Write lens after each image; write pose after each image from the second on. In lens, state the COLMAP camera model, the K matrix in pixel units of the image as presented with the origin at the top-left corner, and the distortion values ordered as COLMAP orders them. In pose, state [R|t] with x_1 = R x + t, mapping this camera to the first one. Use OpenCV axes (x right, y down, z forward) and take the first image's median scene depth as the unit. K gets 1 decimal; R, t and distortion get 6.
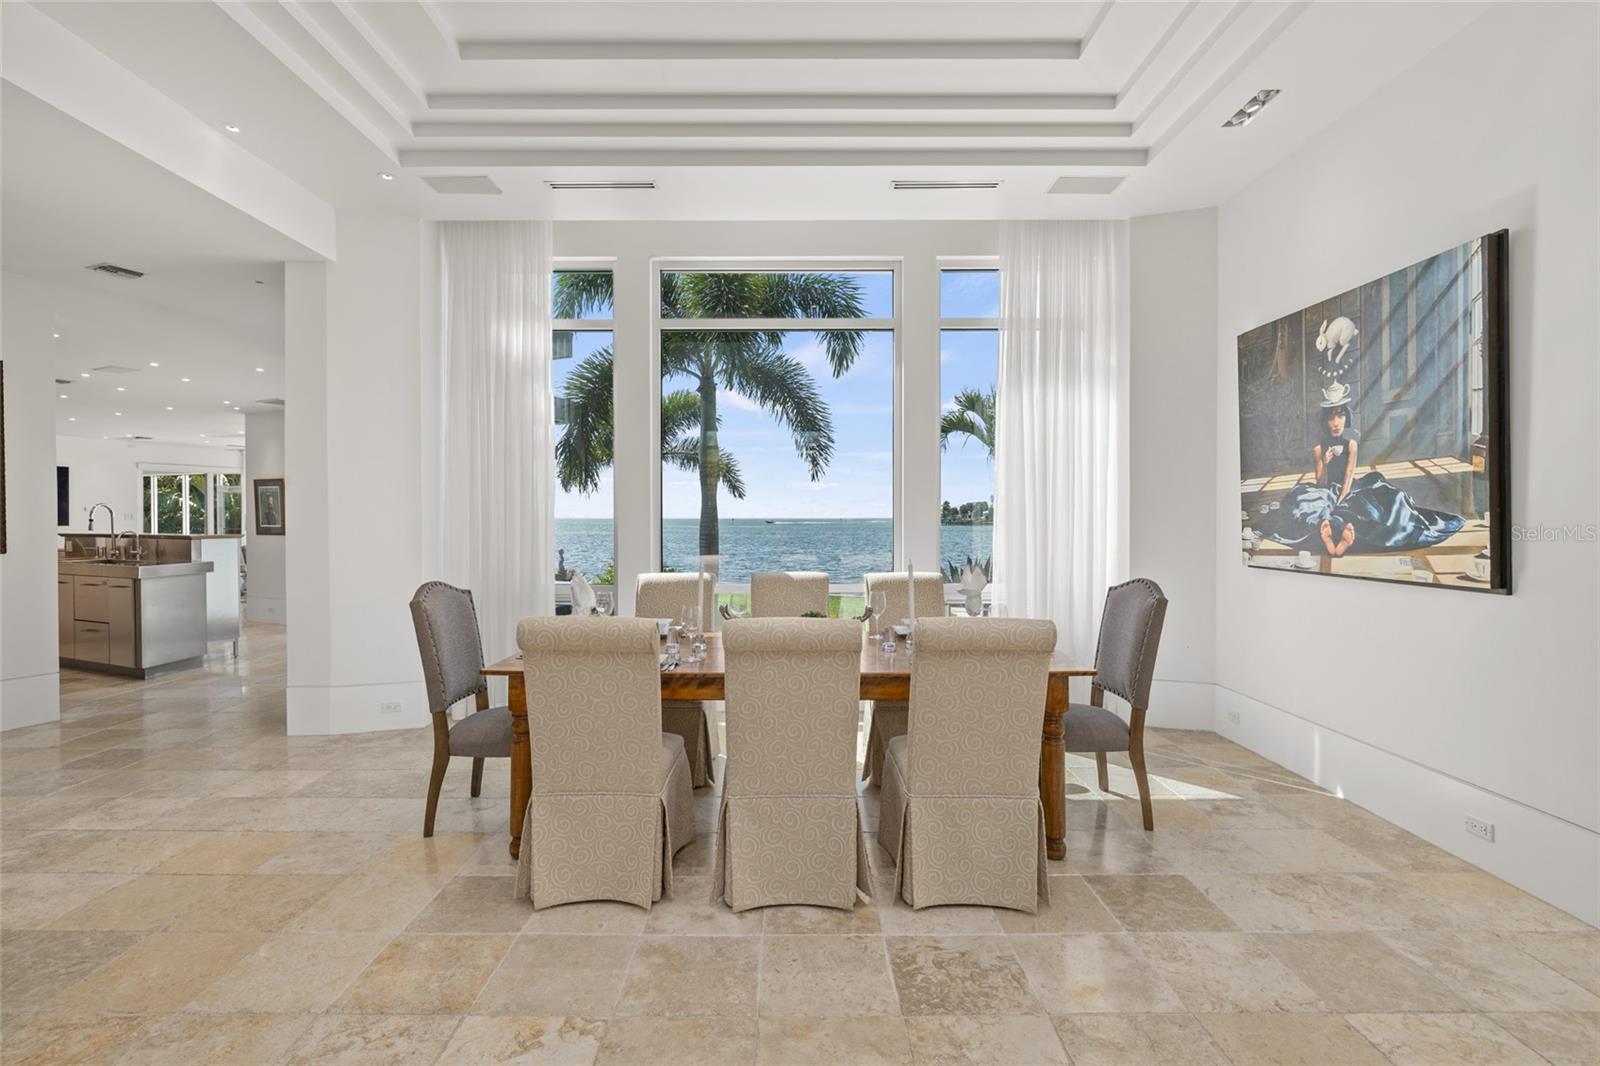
lens RADIAL K [[748.7, 0, 788.0], [0, 748.7, 526.3], [0, 0, 1]] dist [-0.004766, 0.000486]
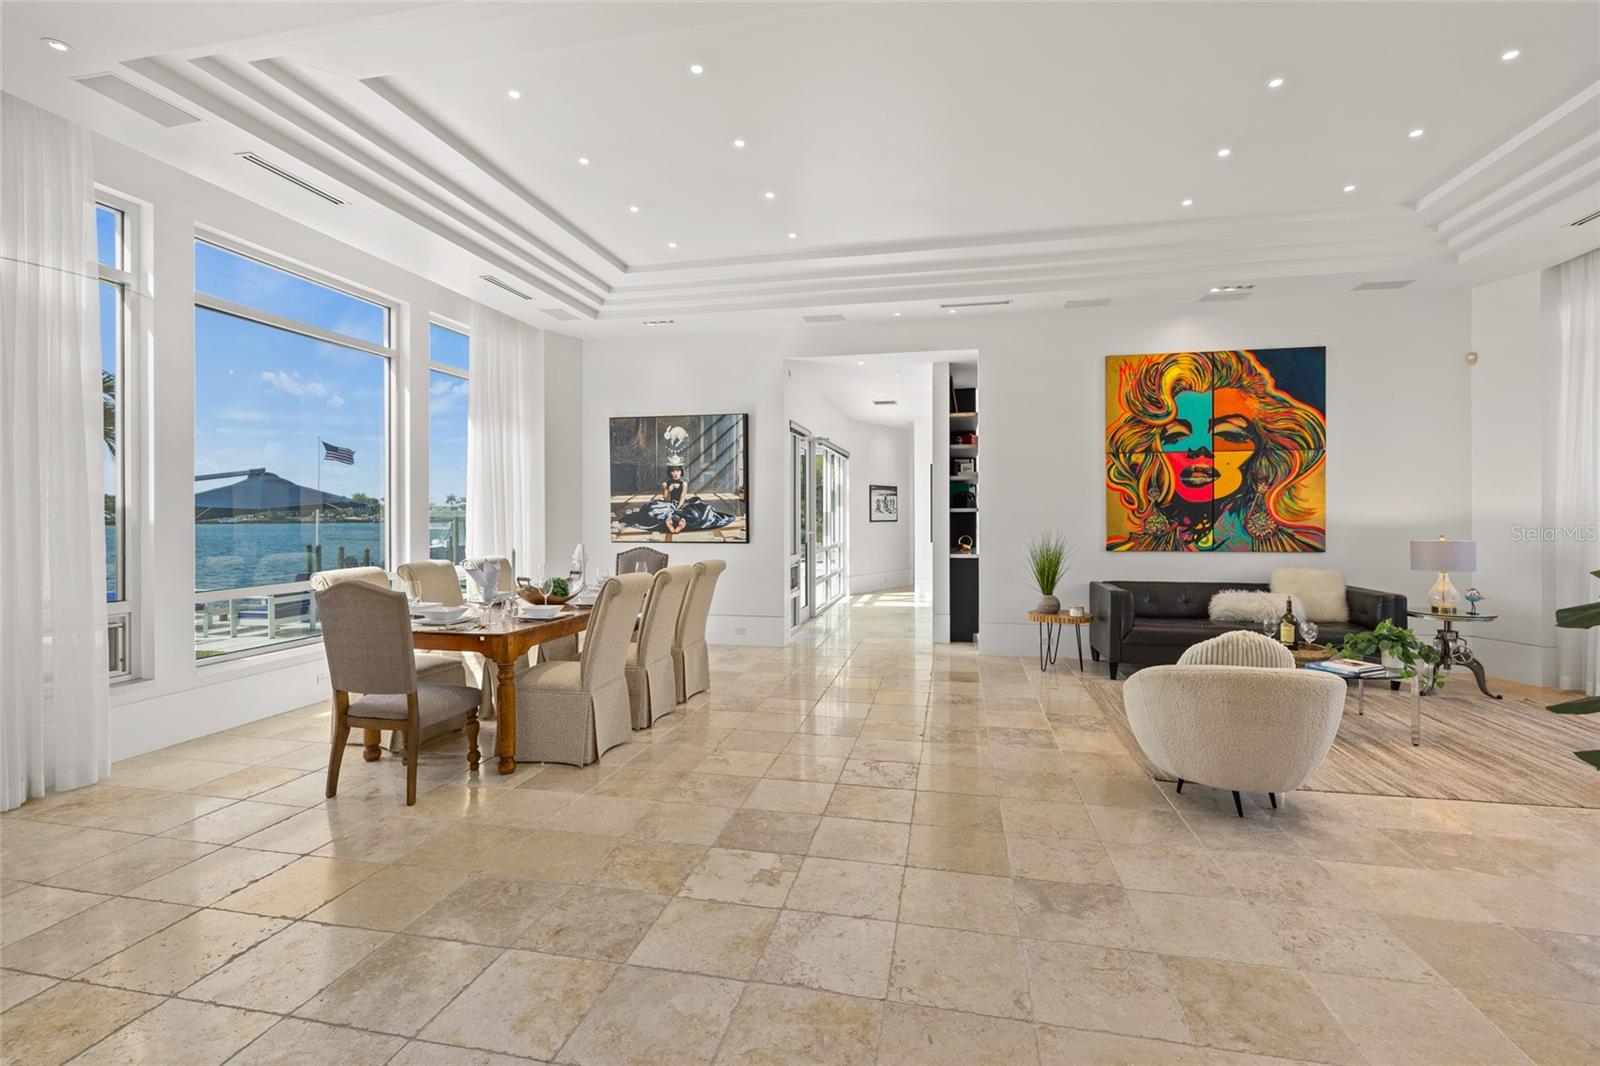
lens RADIAL K [[723.7, 0, 817.3], [0, 723.7, 519.0], [0, 0, 1]] dist [-0.001565, -0.000063]
pose [[0.188483, -0.006704, 0.982054, -1.334502], [0.011974, 0.999918, 0.004528, -0.007719], [-0.982004, 0.010906, 0.188547, 0.185332]]
